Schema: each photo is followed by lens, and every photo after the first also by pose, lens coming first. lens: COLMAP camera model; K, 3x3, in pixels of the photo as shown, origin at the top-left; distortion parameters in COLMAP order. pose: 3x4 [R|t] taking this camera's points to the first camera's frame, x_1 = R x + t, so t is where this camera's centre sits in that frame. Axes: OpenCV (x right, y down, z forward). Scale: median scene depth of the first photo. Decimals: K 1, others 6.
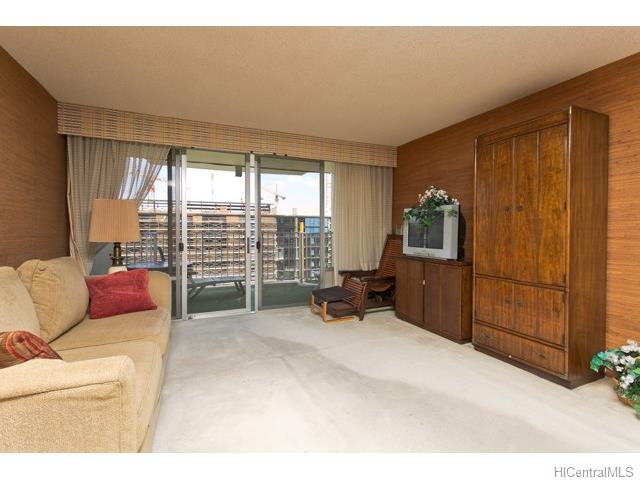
lens RADIAL K [[291.9, 0, 319.6], [0, 291.9, 239.8], [0, 0, 1]] dist [0.000597, -0.000003]
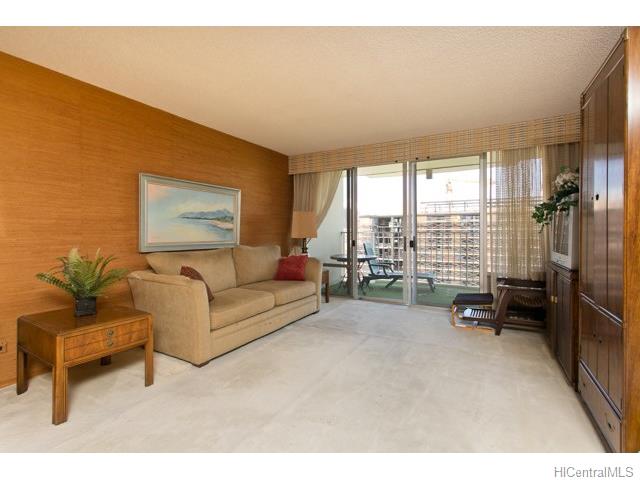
lens RADIAL K [[308.0, 0, 318.1], [0, 308.0, 235.7], [0, 0, 1]] dist [0.000082, -0.000010]
pose [[0.606362, 0.004403, -0.795176, 0.630091], [-0.017071, 0.999826, -0.007482, 0.003793], [0.795005, 0.018111, 0.606332, 0.046129]]
